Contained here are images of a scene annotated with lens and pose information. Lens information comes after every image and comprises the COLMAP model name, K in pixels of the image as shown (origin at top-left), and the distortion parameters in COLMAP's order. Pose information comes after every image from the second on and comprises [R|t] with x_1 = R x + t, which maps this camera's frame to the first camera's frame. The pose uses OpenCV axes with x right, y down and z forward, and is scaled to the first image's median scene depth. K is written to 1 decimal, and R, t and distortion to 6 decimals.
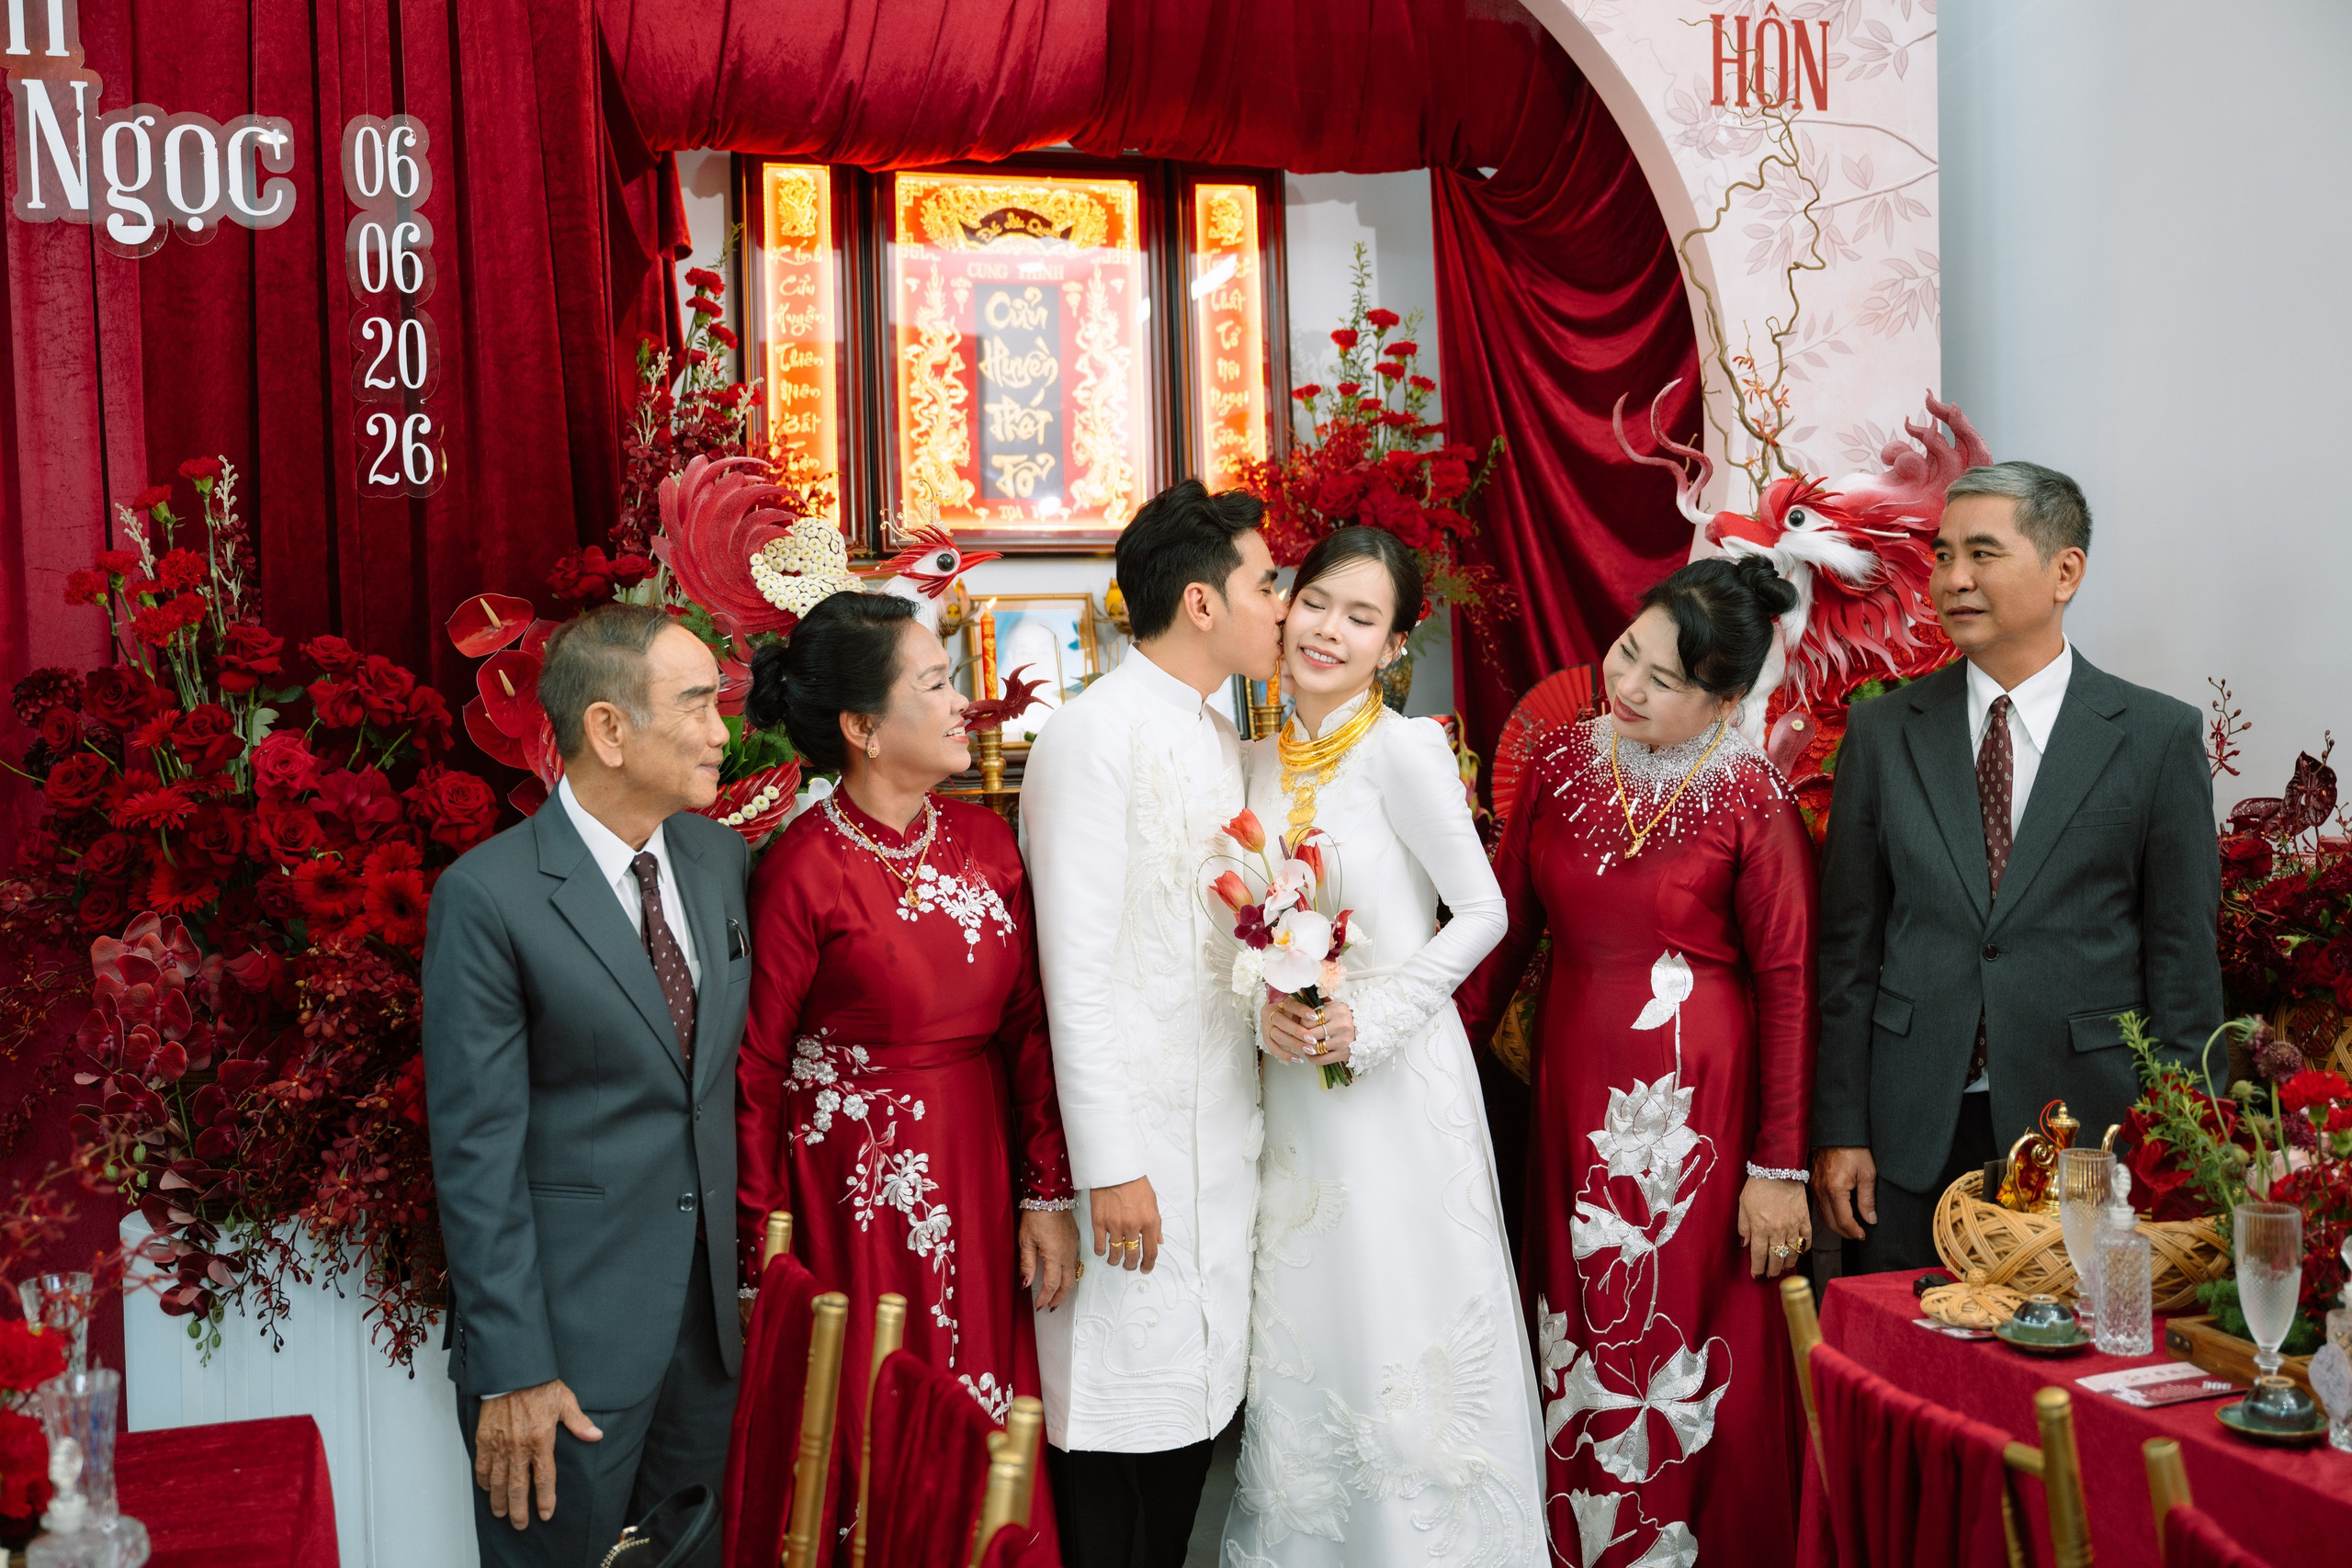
lens RADIAL K [[2435.5, 0, 1176.0], [0, 2435.5, 784.0], [0, 0, 1]] dist [0.000842, -0.032848]
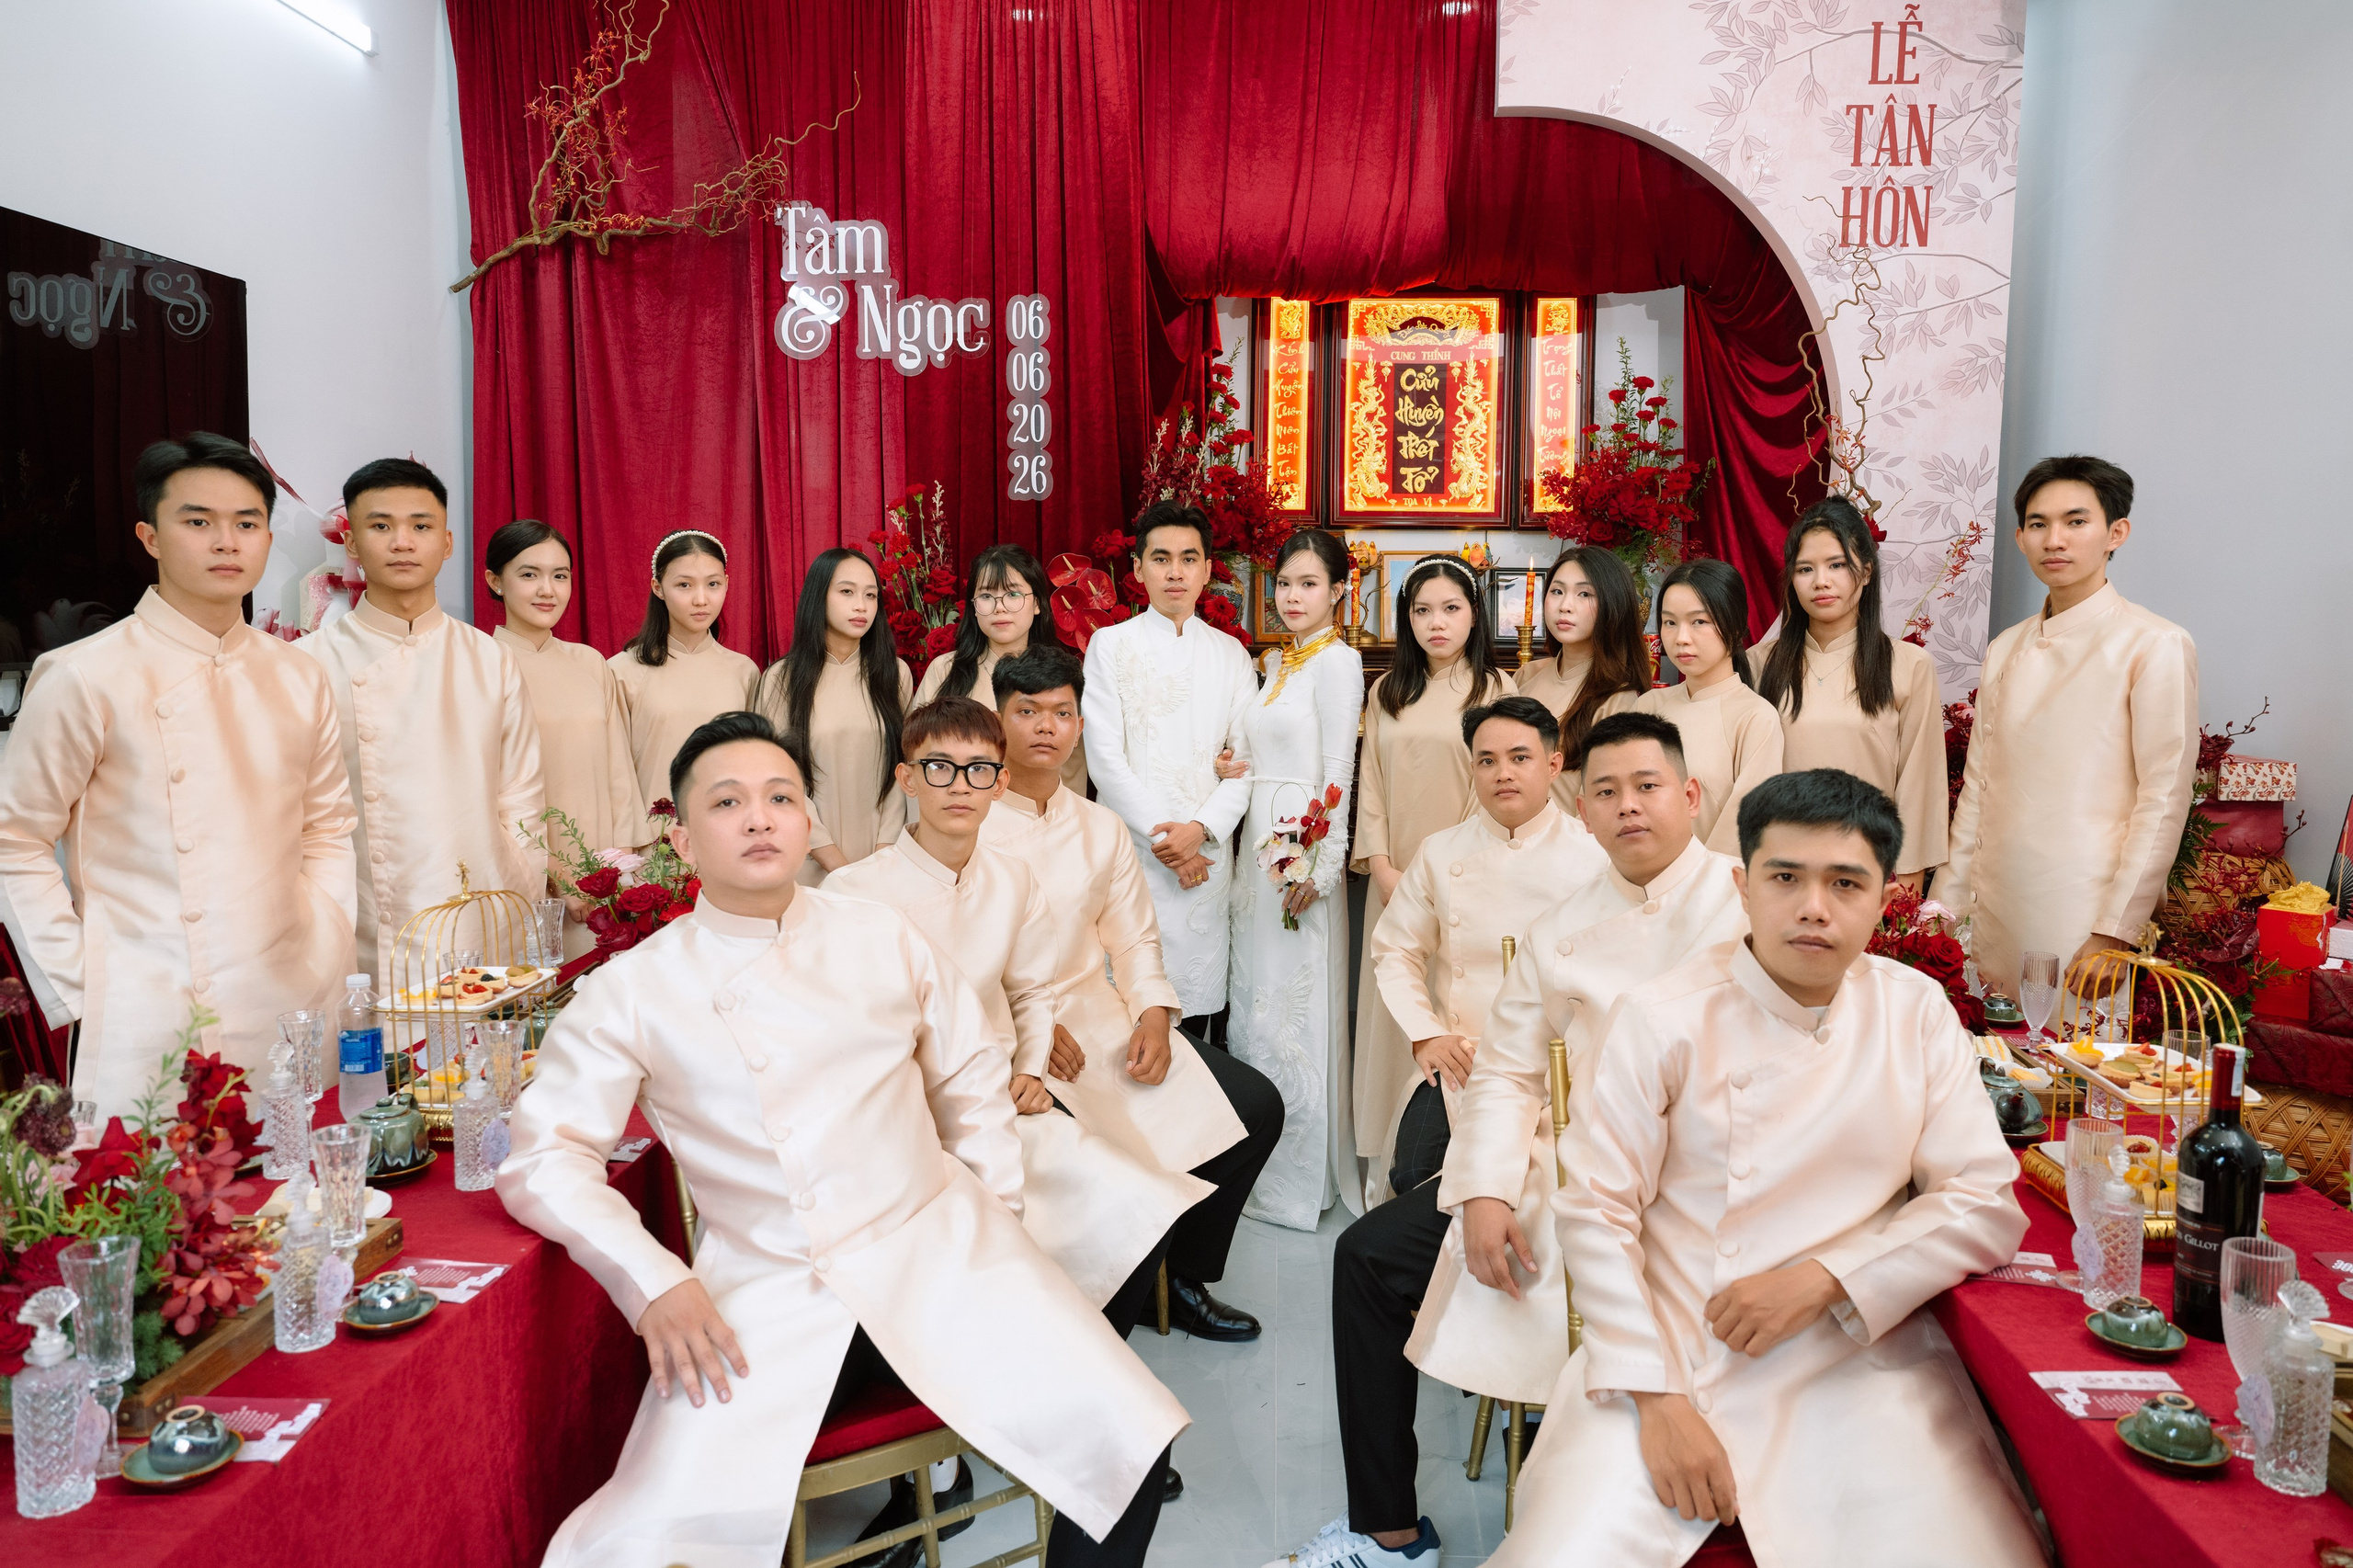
lens RADIAL K [[1665.3, 0, 1204.2], [0, 1665.3, 787.9], [0, 0, 1]] dist [-0.014588, -0.000119]
pose [[0.935367, 0.073800, -0.345892, 0.216487], [-0.042142, 0.994276, 0.098180, -0.022581], [0.351158, -0.077258, 0.933123, -0.139480]]
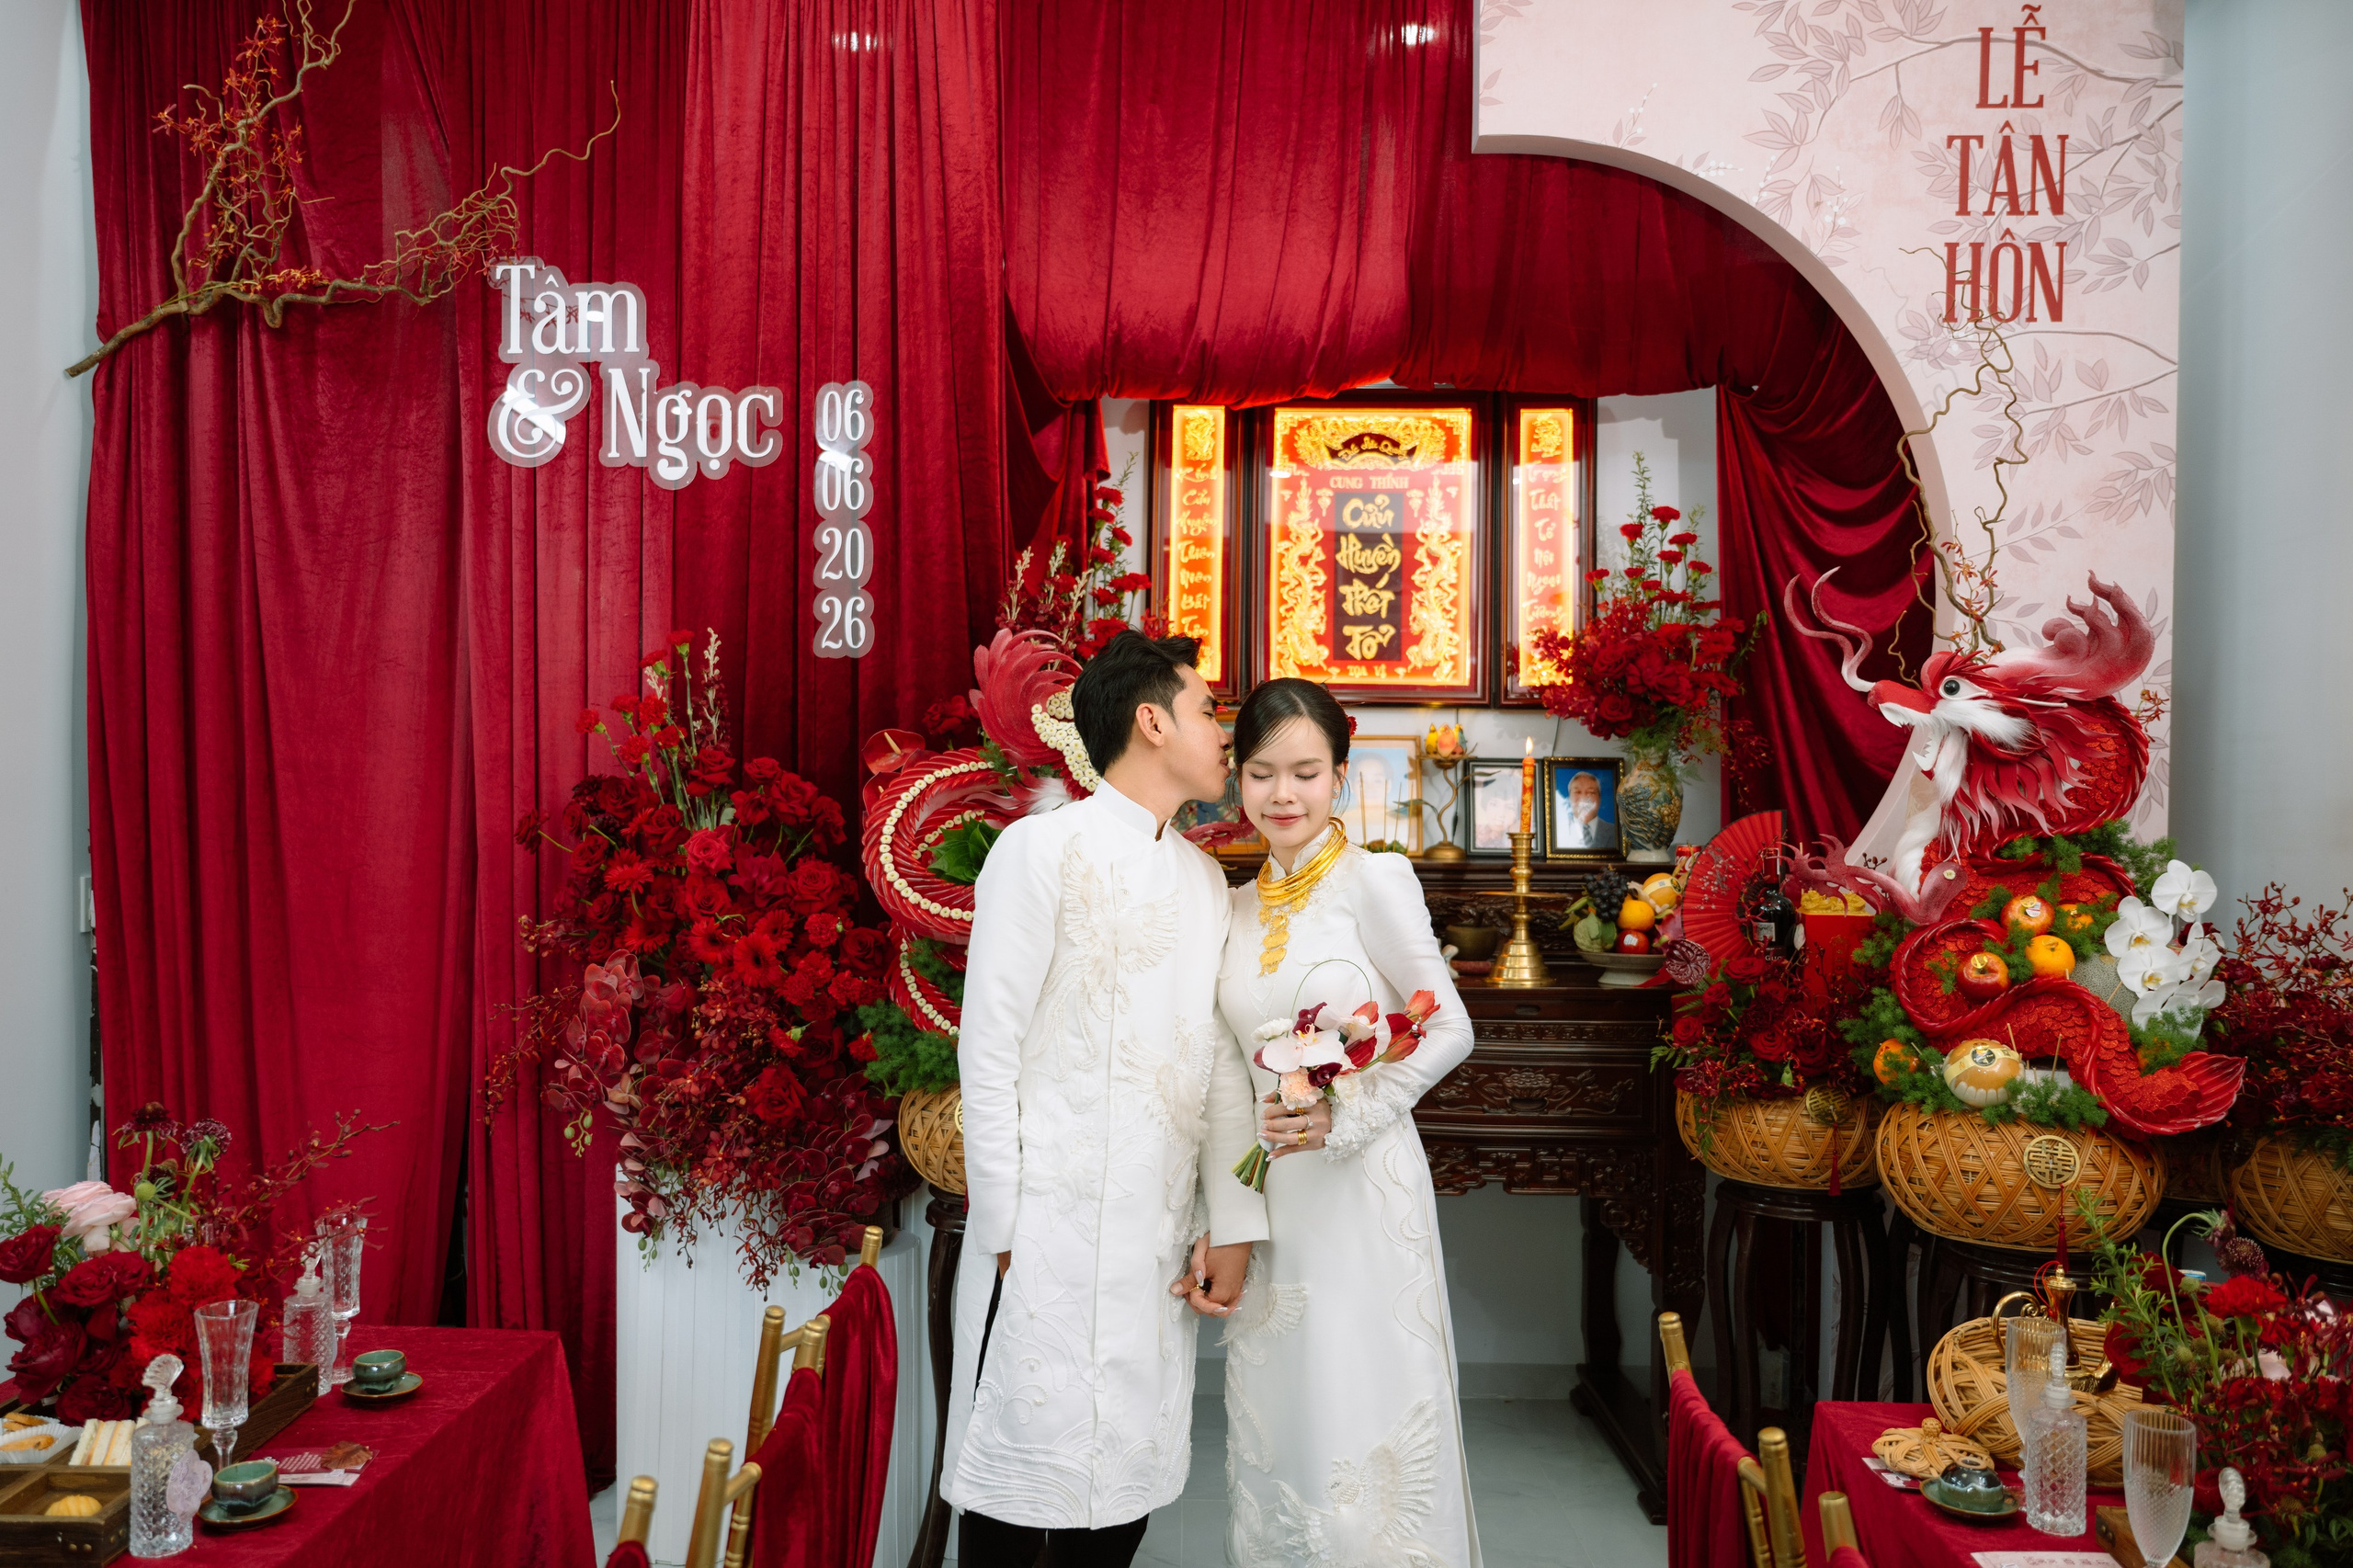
lens RADIAL K [[1758.2, 0, 1122.0], [0, 1758.2, 826.0], [0, 0, 1]] dist [-0.013659, 0.002948]
pose [[0.938058, 0.041167, -0.344025, 0.140610], [-0.046808, 0.998871, -0.008106, -0.017452], [0.343303, 0.023707, 0.938925, 0.097024]]
